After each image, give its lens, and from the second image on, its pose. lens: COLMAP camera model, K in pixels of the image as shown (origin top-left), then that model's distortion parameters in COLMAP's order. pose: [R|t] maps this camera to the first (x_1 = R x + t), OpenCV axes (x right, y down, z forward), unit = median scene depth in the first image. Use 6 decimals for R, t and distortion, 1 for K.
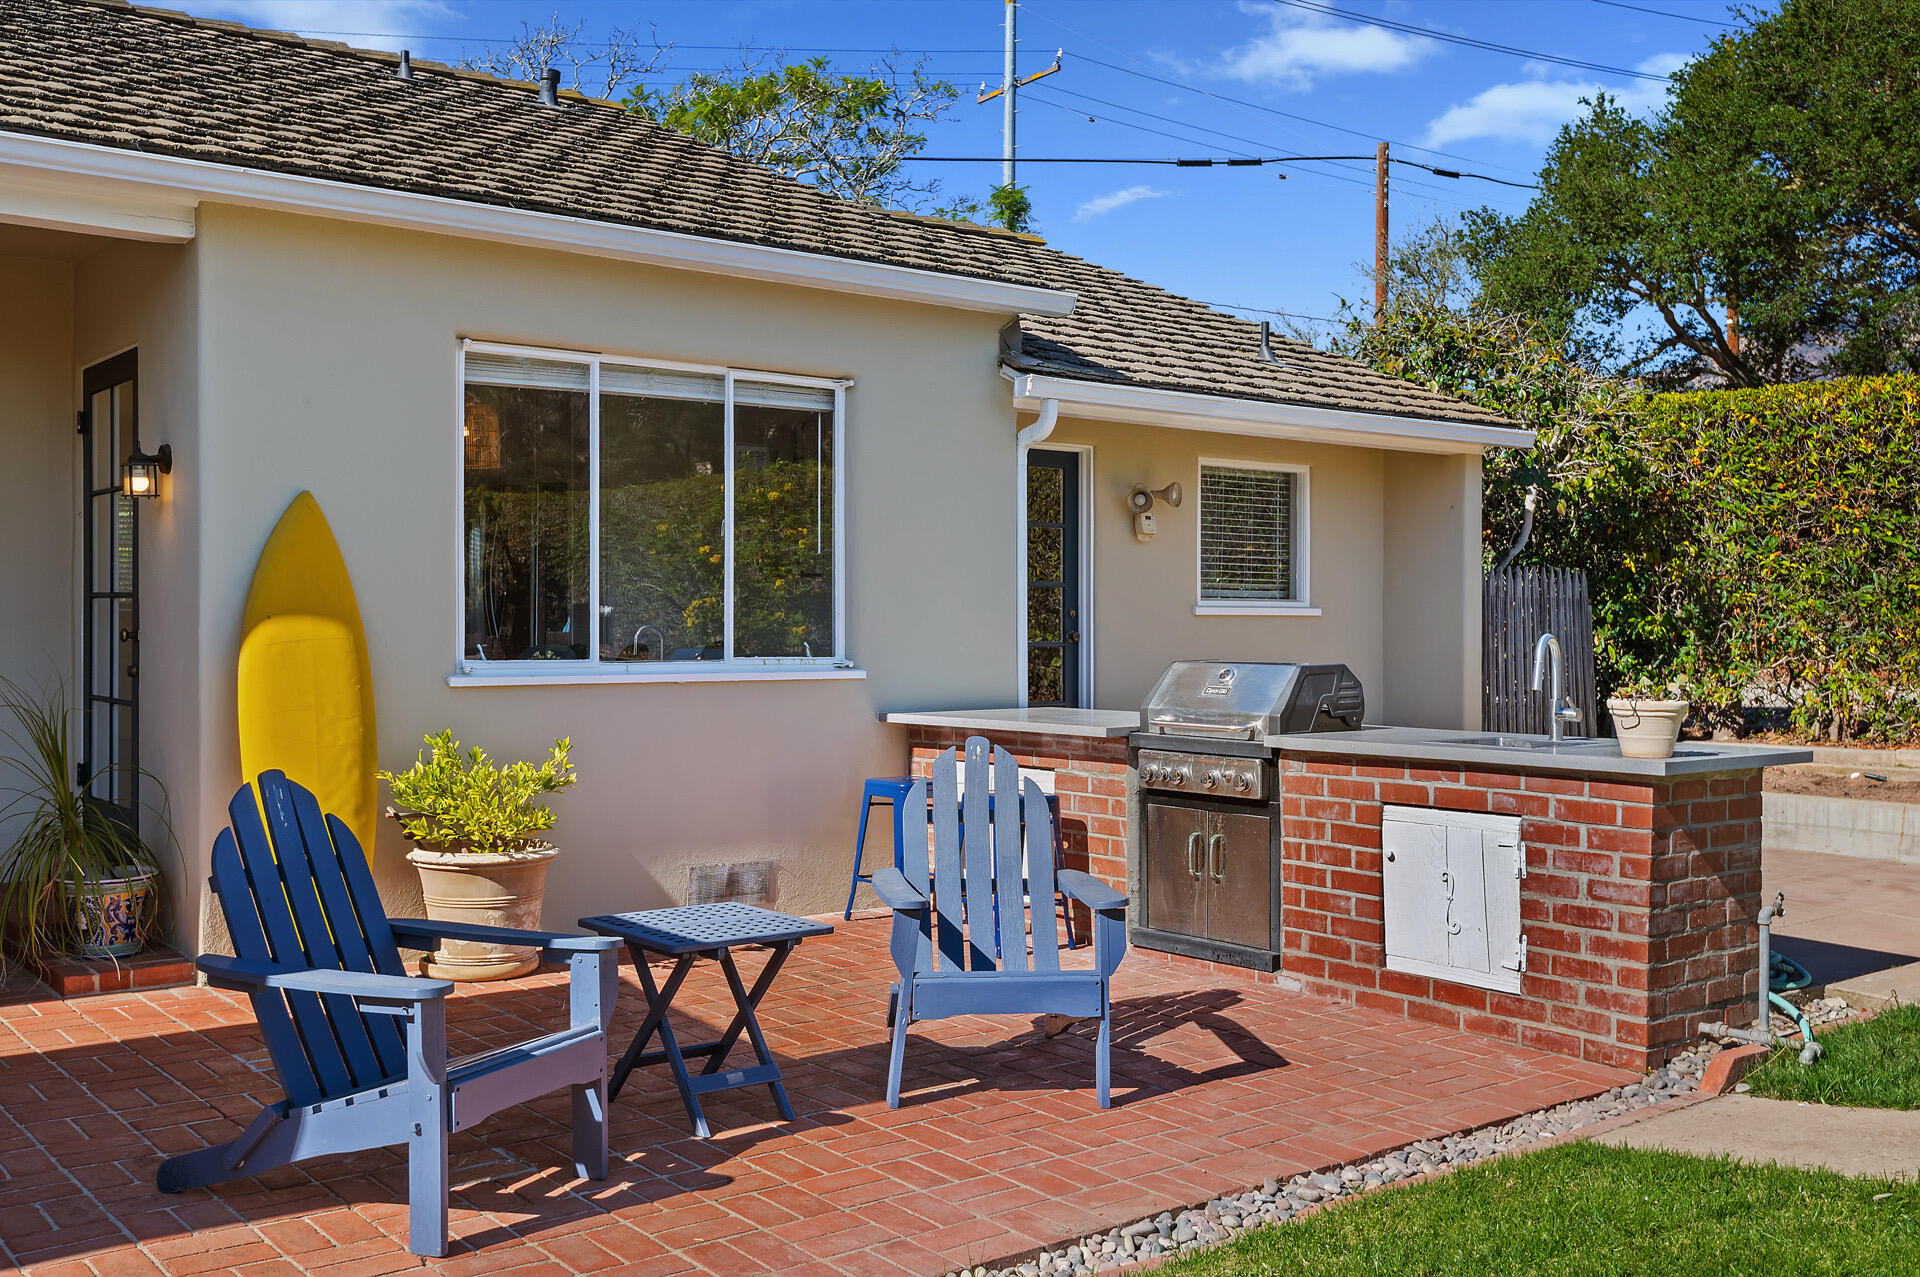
lens RADIAL K [[1862.1, 0, 968.5], [0, 1862.1, 666.3], [0, 0, 1]] dist [0.012731, -0.000175]
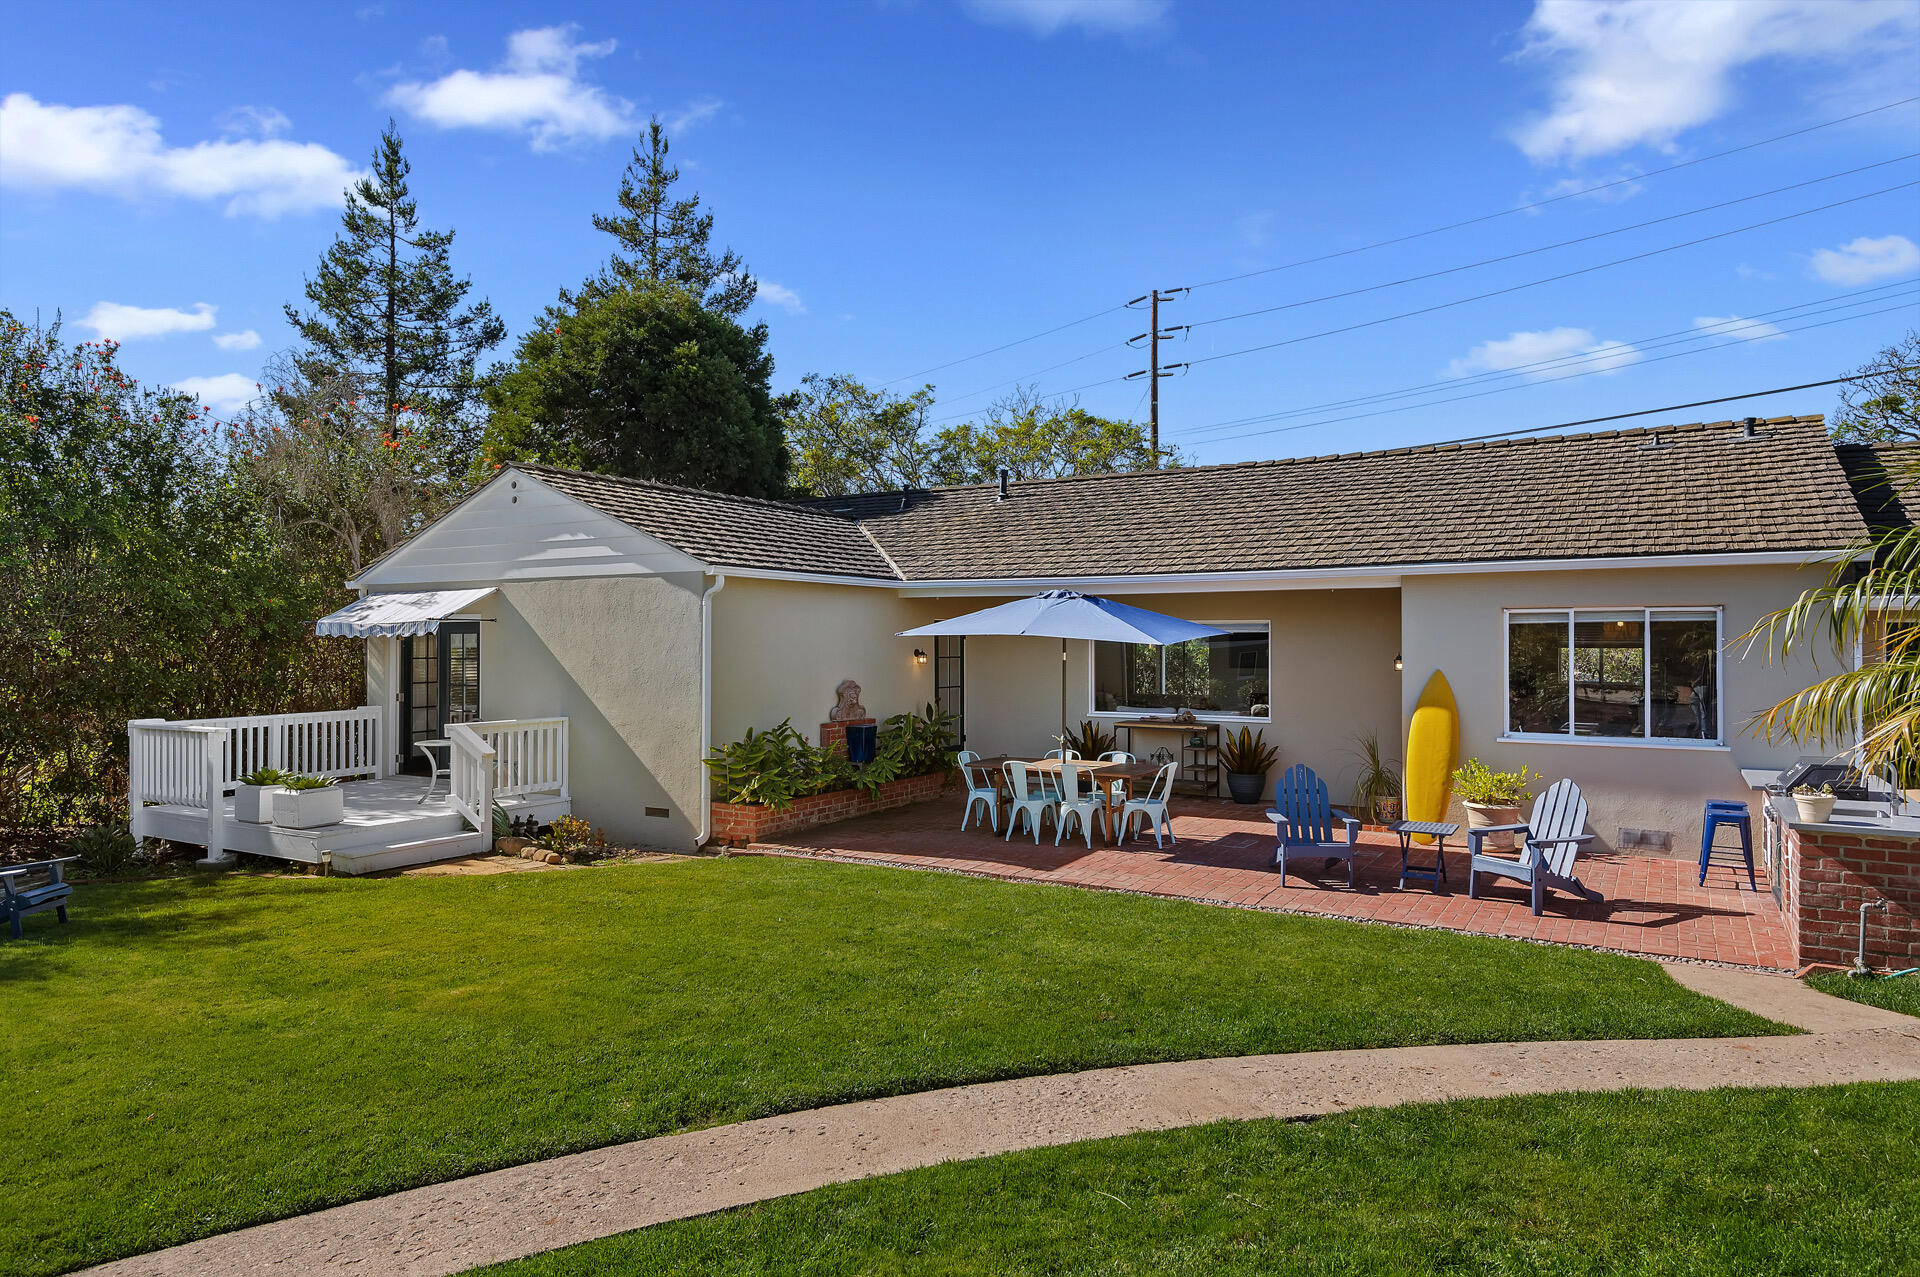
lens RADIAL K [[1163.0, 0, 960.0], [0, 1163.0, 638.5], [0, 0, 1]] dist [0.053020, -0.050364]
pose [[0.365533, -0.003879, -0.930790, 0.930018], [-0.023483, 0.999635, -0.013388, -0.089005], [0.930502, 0.026752, 0.365309, -0.296617]]
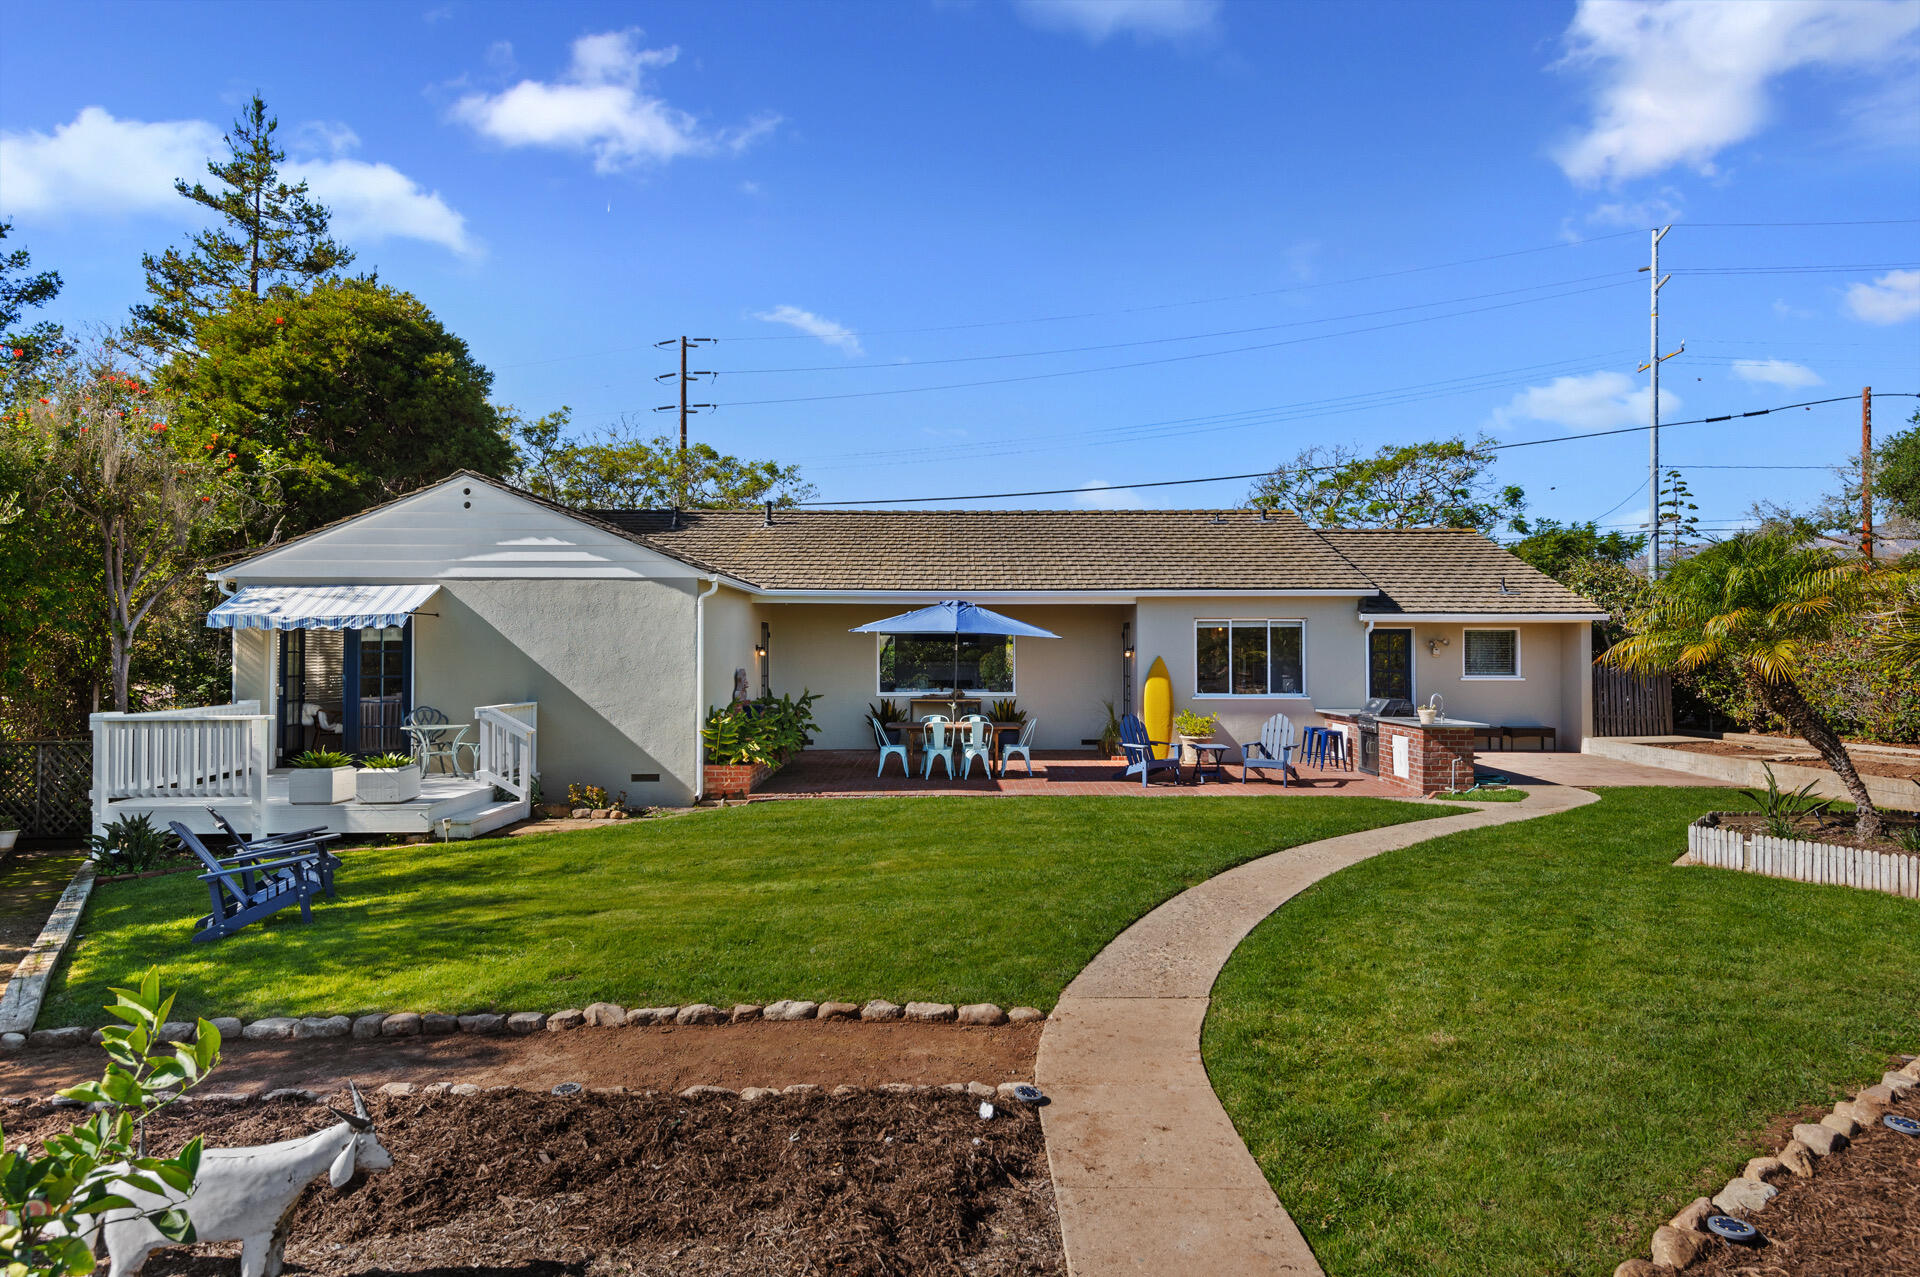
lens RADIAL K [[1063.4, 0, 960.0], [0, 1063.4, 638.5], [0, 0, 1]] dist [0.044724, -0.022168]
pose [[0.793036, -0.007581, -0.609128, 0.755154], [-0.015177, 0.999366, -0.032198, -0.039443], [0.608986, 0.034779, 0.792418, -1.221929]]
